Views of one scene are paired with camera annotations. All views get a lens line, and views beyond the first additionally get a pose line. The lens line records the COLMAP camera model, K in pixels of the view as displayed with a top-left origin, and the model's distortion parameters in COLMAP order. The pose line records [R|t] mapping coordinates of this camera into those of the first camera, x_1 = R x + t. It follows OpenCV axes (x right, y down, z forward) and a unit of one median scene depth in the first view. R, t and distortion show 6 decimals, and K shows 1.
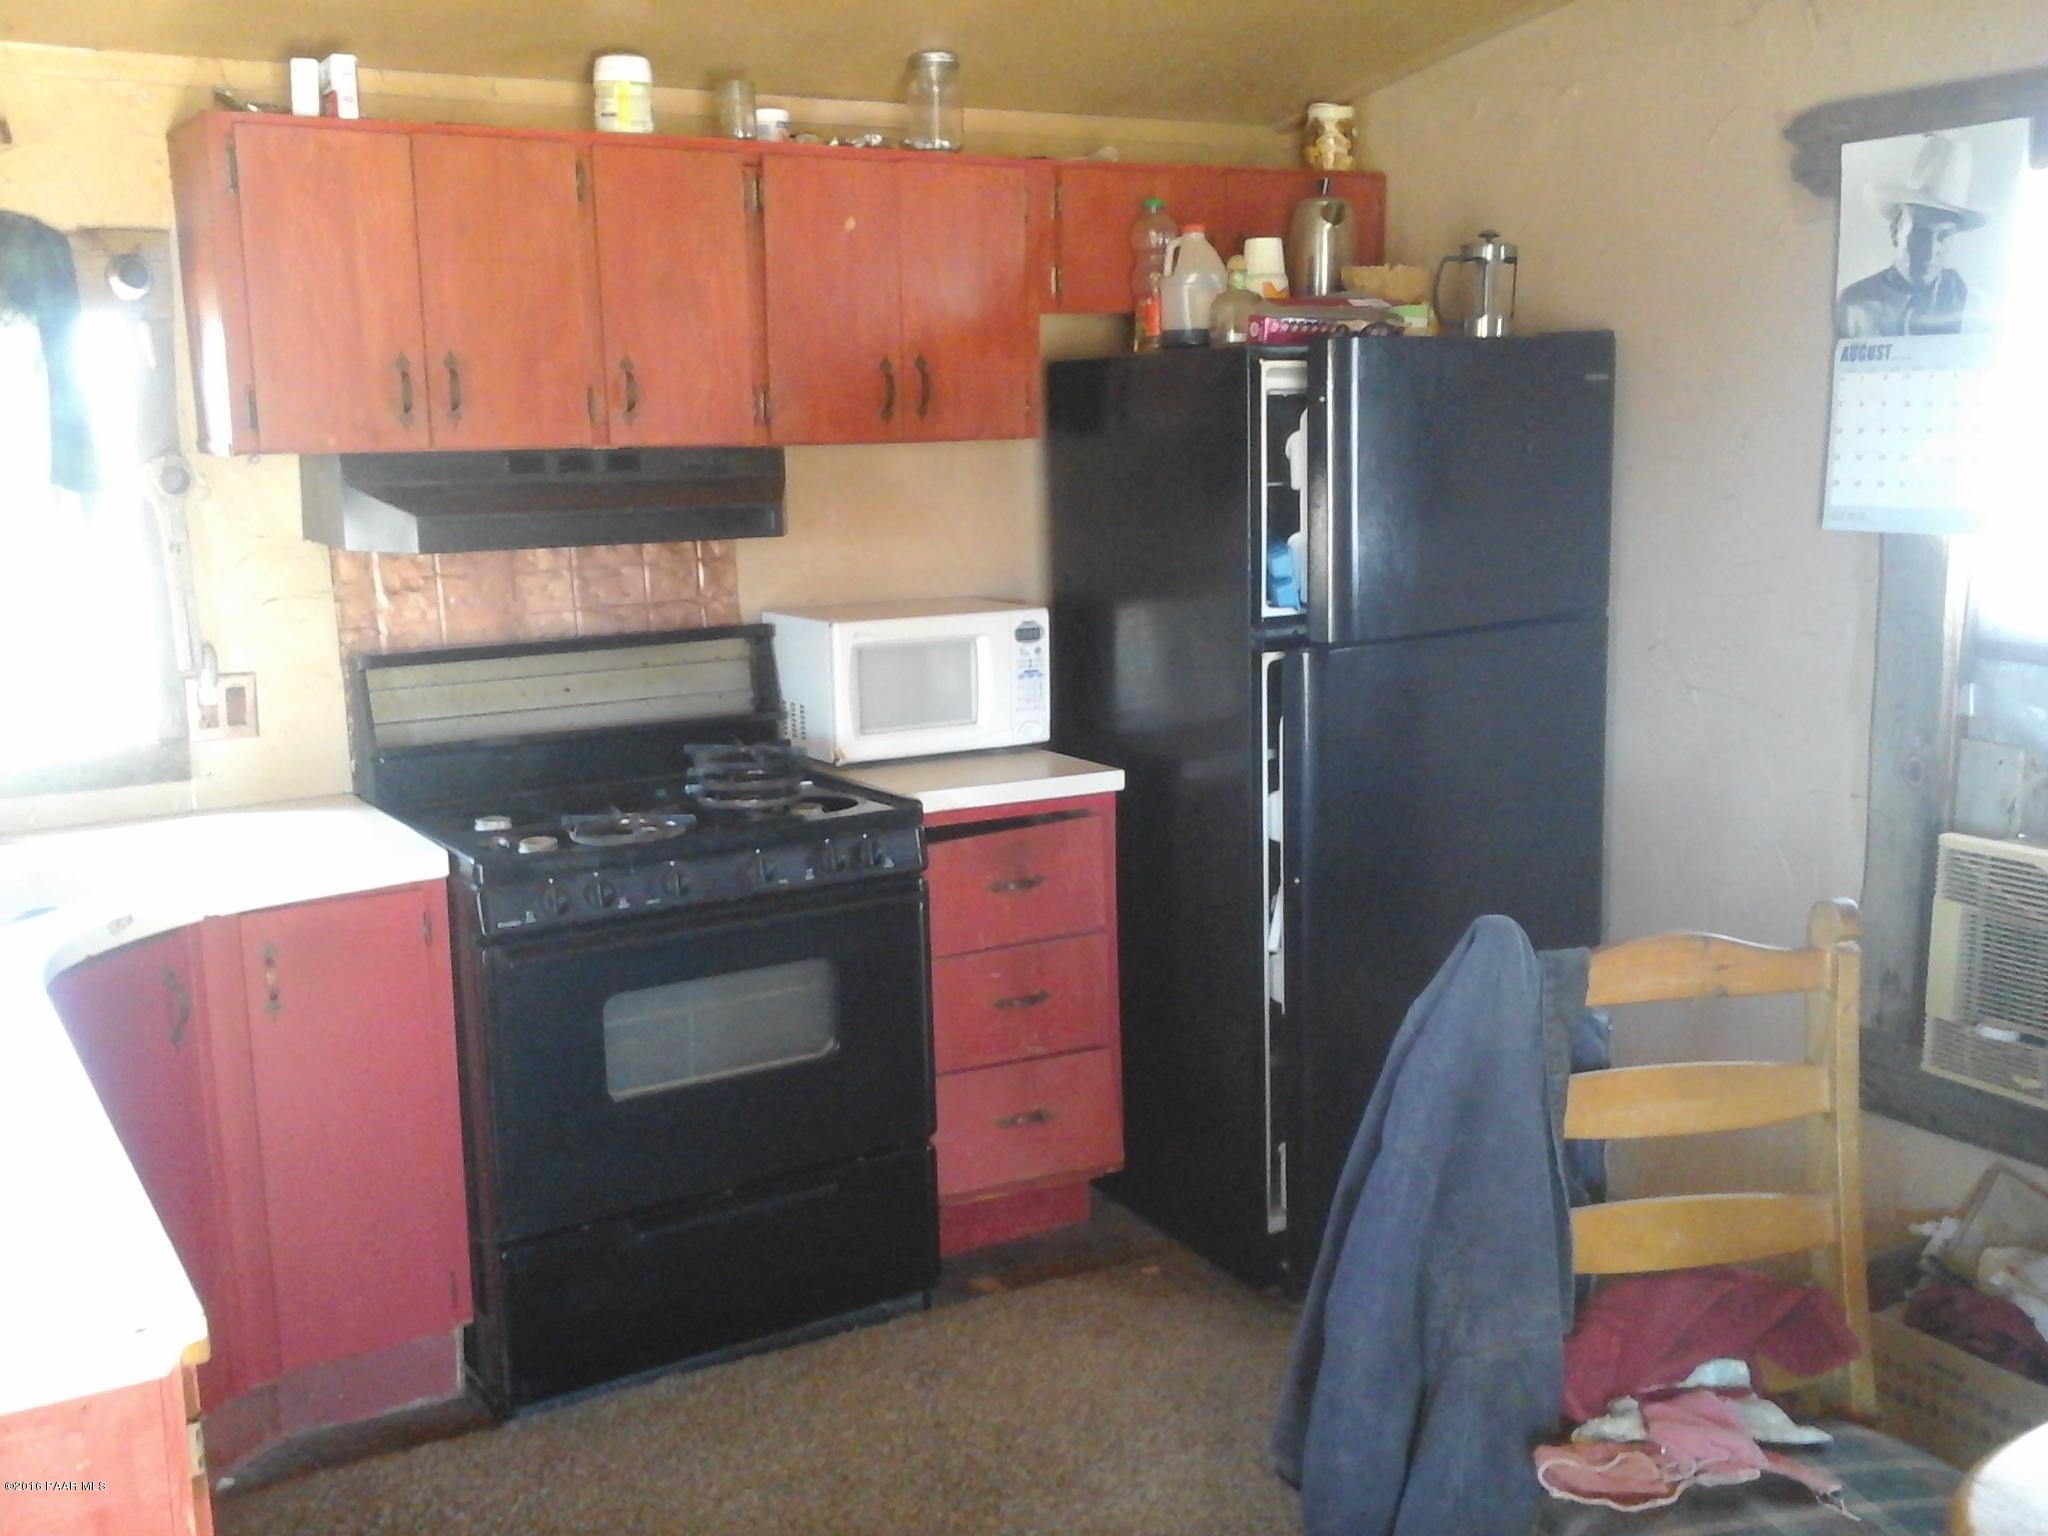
lens RADIAL K [[2022.2, 0, 1023.2], [0, 2022.2, 769.1], [0, 0, 1]] dist [-0.012193, 0.000000]
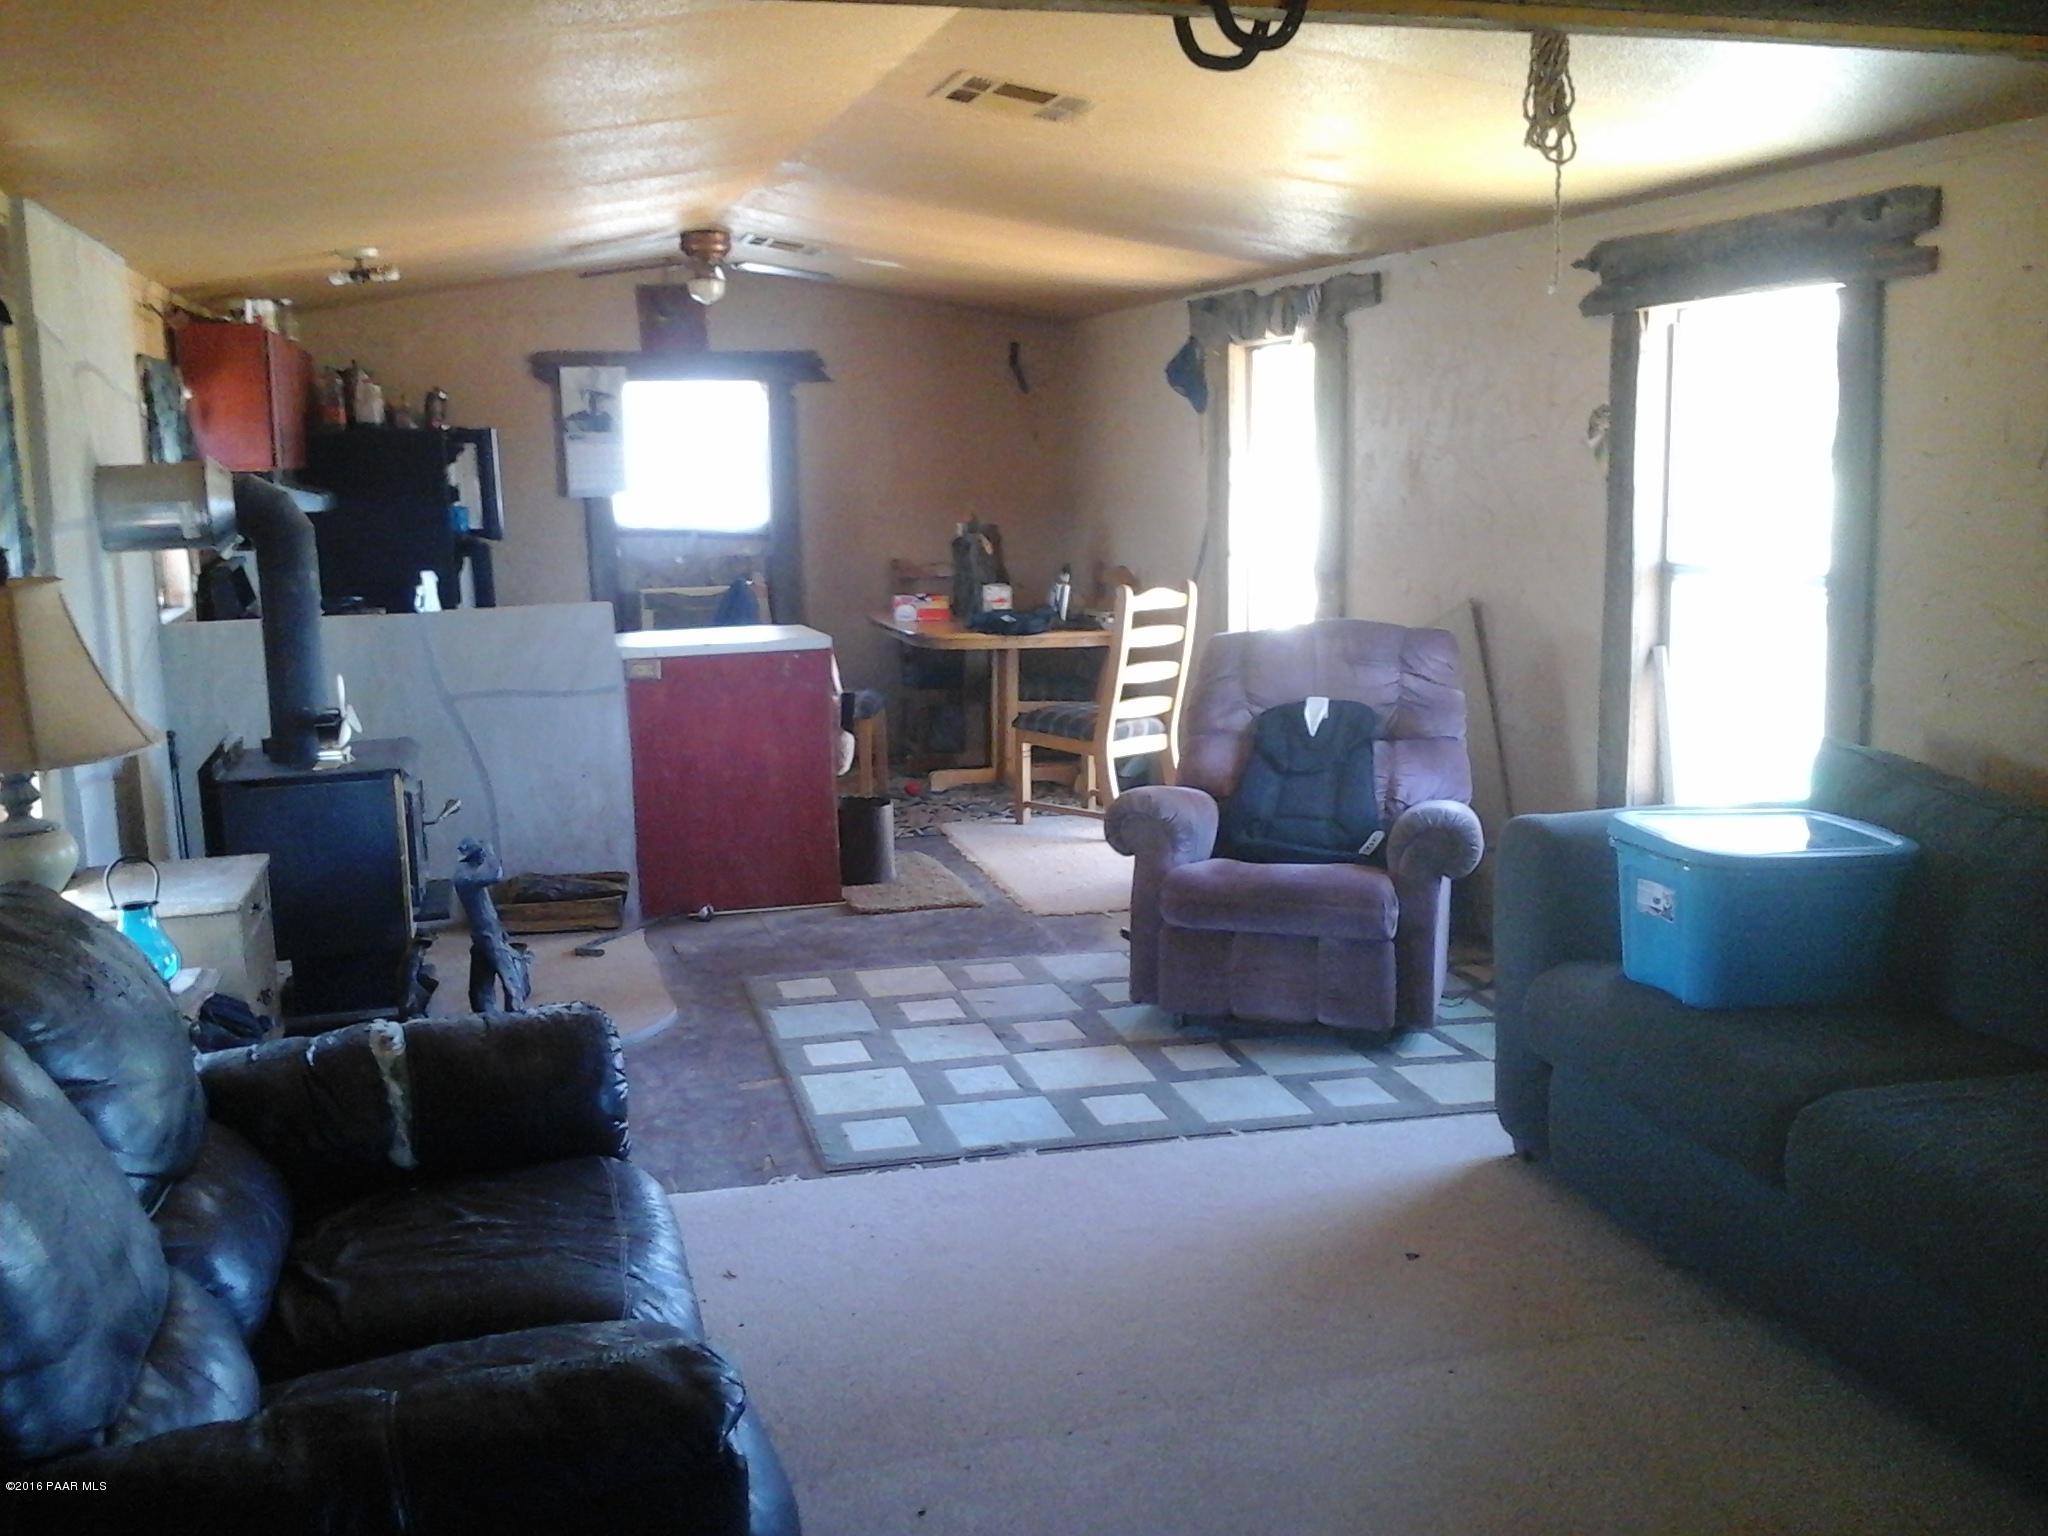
lens RADIAL K [[2022.2, 0, 1023.9], [0, 2022.2, 769.9], [0, 0, 1]] dist [-0.012193, 0.000000]
pose [[0.284946, -0.134890, 0.949005, -2.355134], [0.177246, 0.980390, 0.086132, 0.139236], [-0.942014, 0.143664, 0.303267, -0.471681]]
